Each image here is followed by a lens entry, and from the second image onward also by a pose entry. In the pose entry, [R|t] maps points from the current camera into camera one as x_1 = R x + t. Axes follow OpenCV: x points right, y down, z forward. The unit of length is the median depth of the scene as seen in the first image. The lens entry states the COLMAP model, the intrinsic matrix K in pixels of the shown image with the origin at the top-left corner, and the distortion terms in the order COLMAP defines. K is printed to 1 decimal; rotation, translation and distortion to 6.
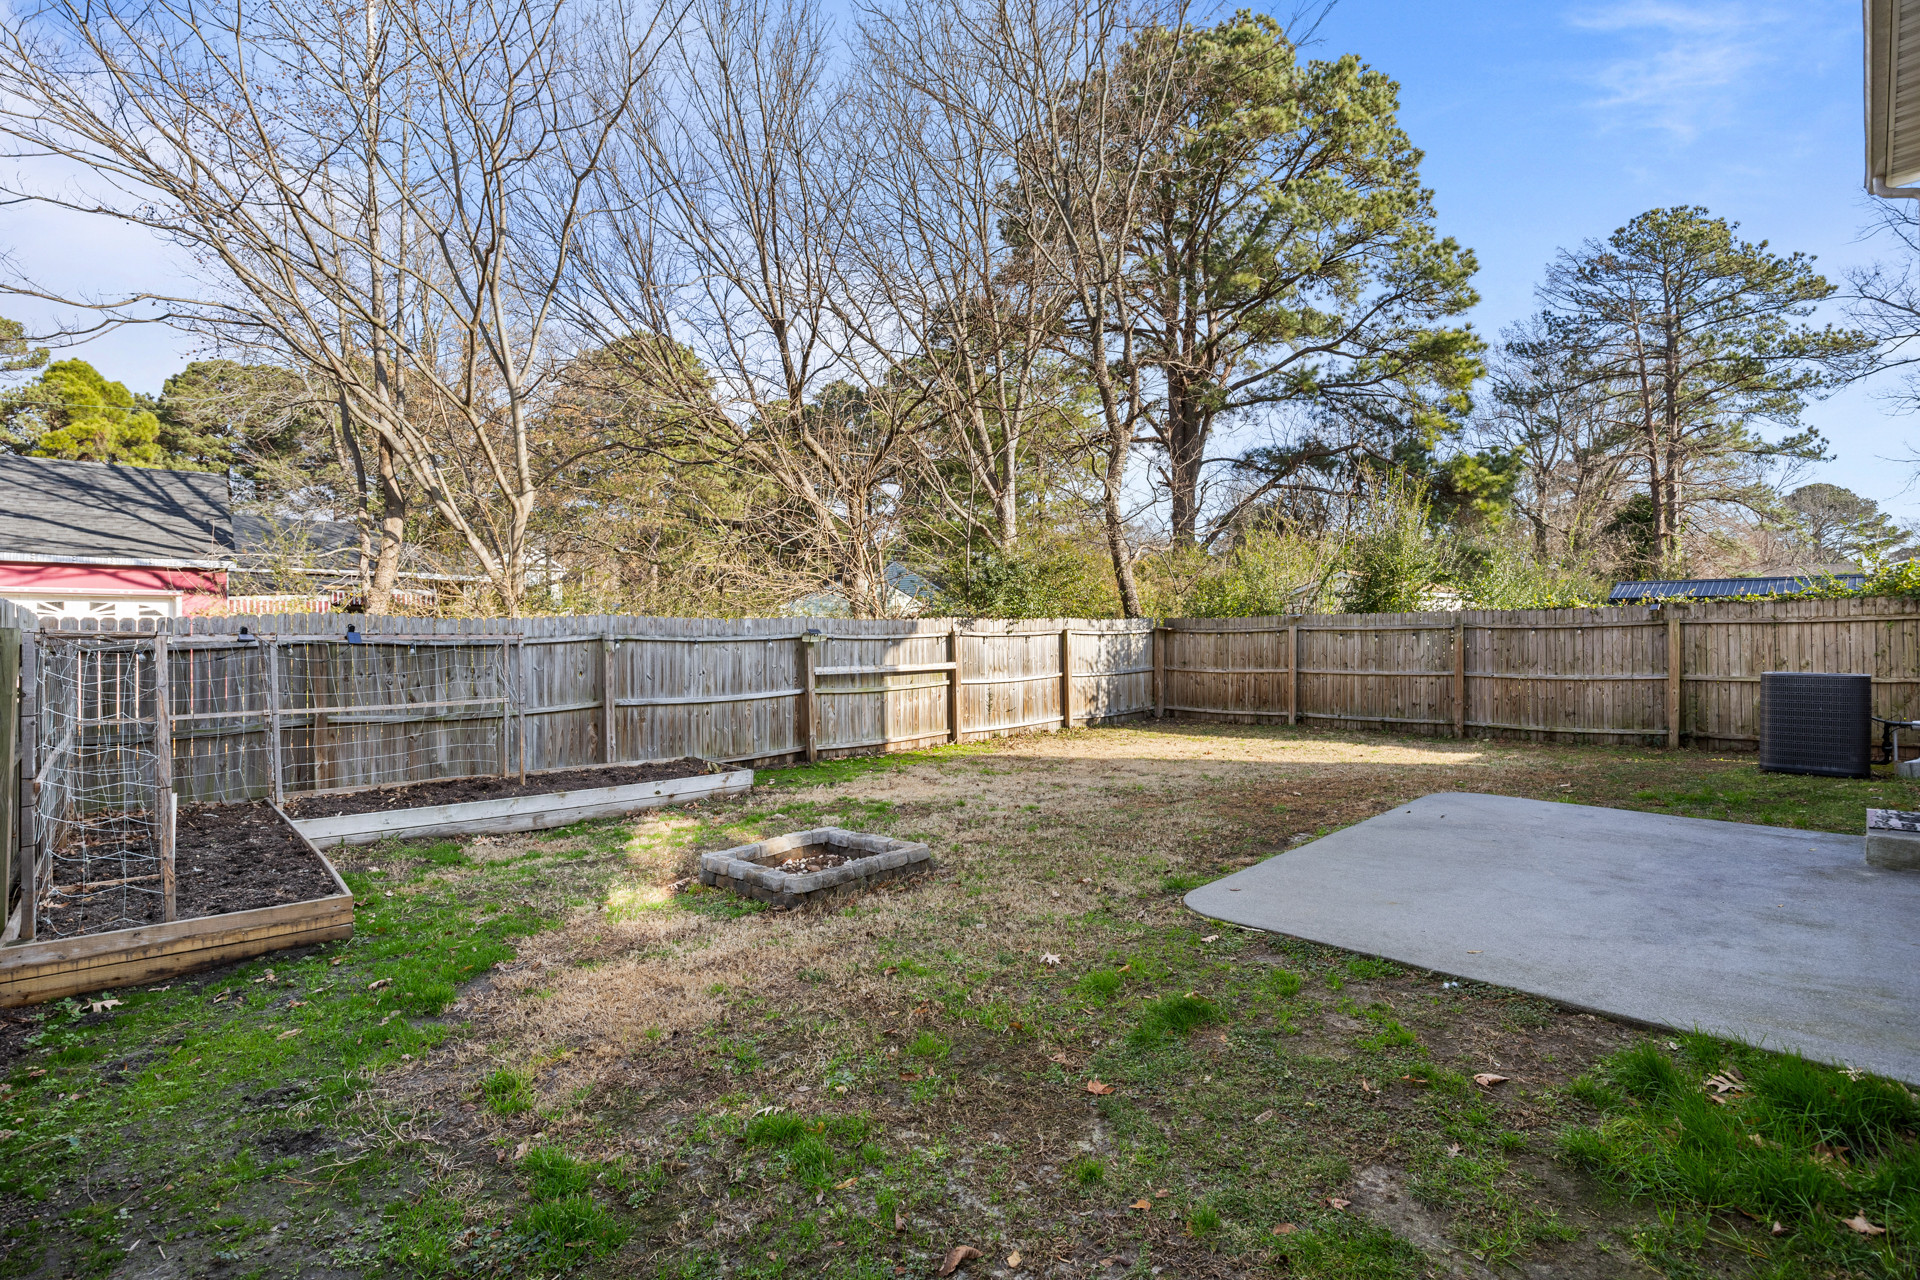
lens RADIAL K [[889.0, 0, 965.0], [0, 889.0, 635.0], [0, 0, 1]] dist [-0.016355, -0.000037]
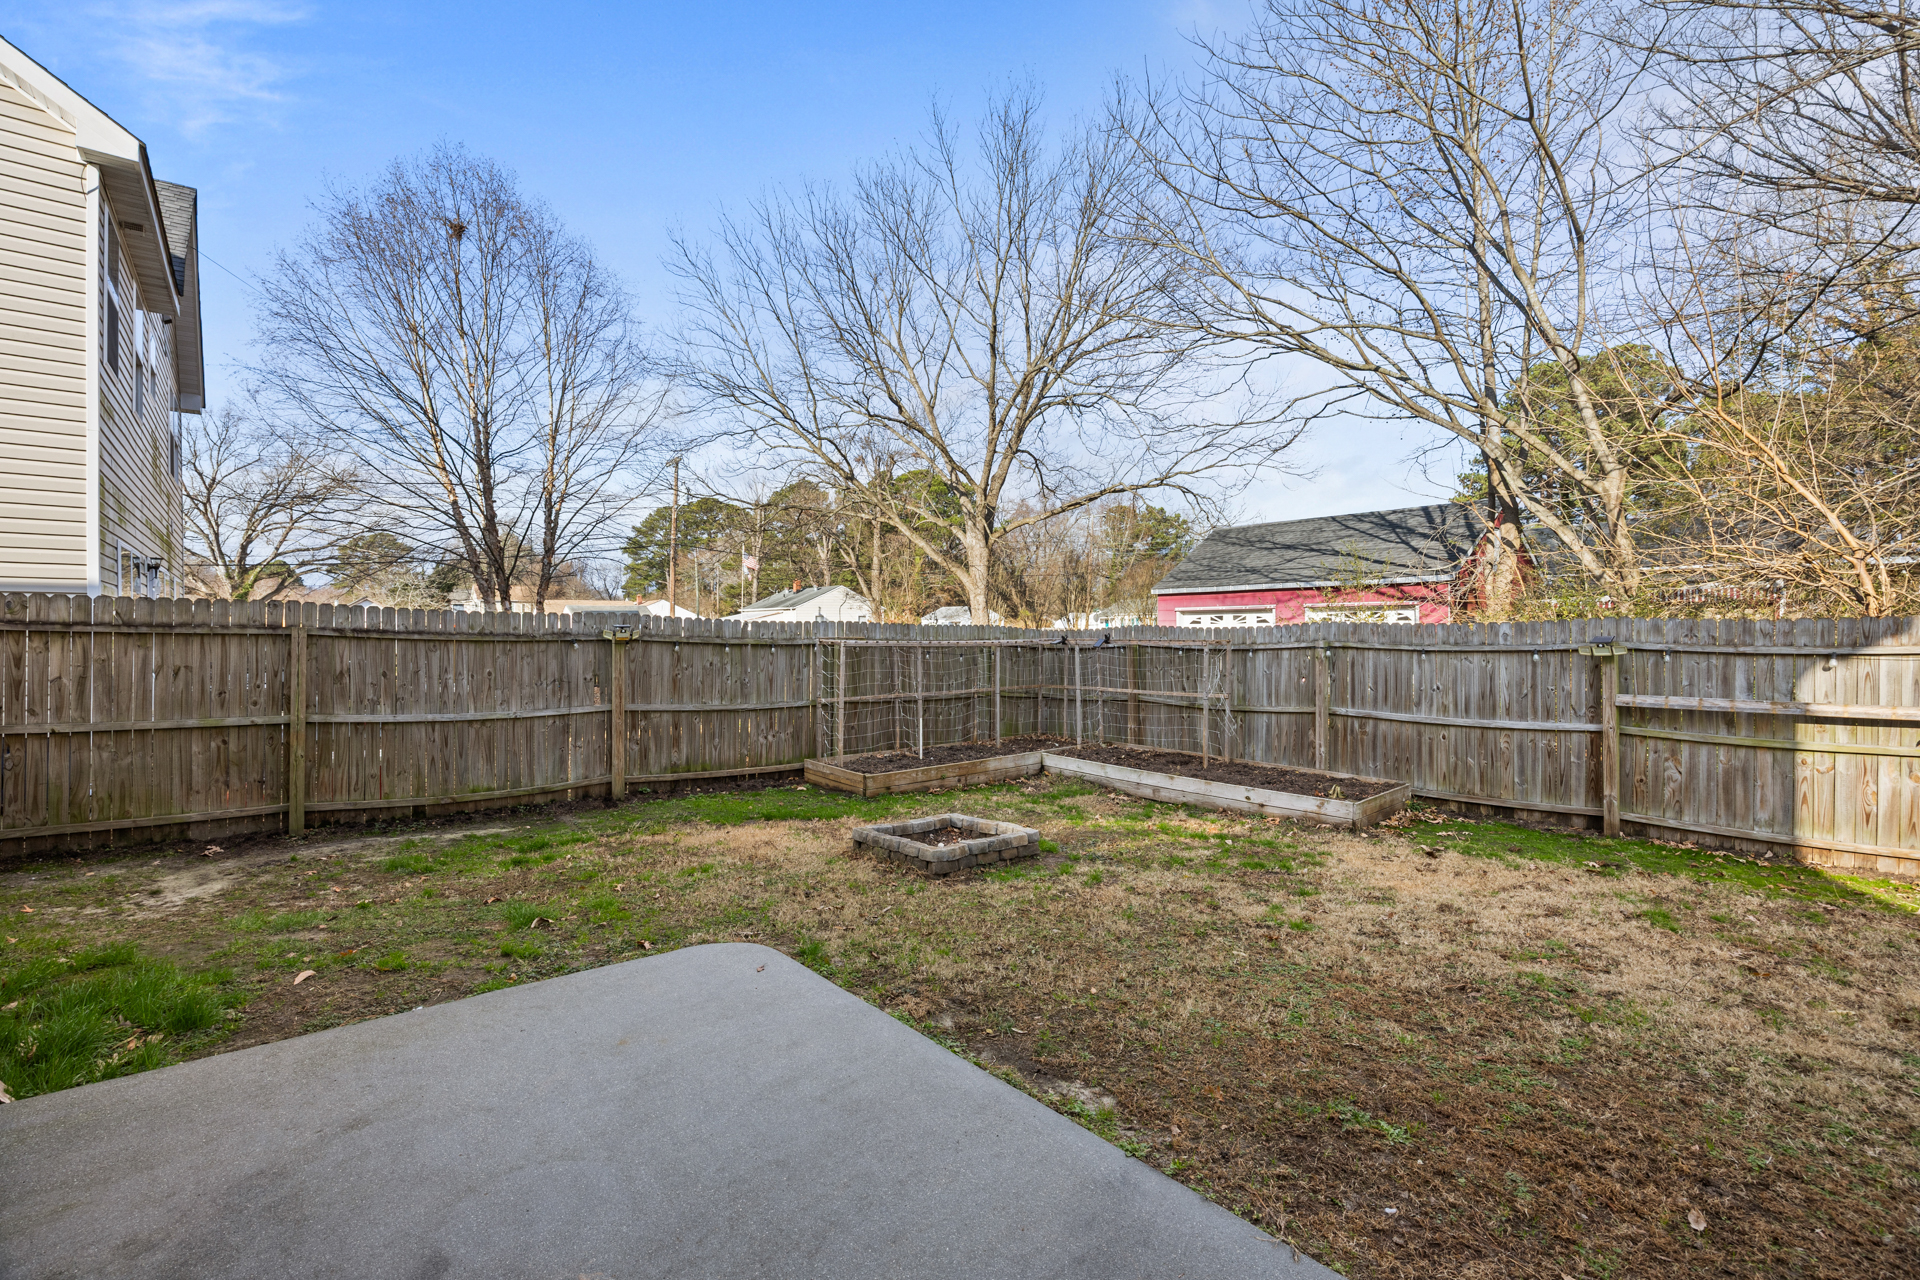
lens RADIAL K [[830.3, 0, 966.4], [0, 830.3, 628.5], [0, 0, 1]] dist [-0.015914, 0.000933]
pose [[-0.064705, -0.001246, -0.997904, 0.499010], [0.003231, 0.999994, -0.001458, -0.014139], [0.997899, -0.003318, -0.064701, 0.580699]]
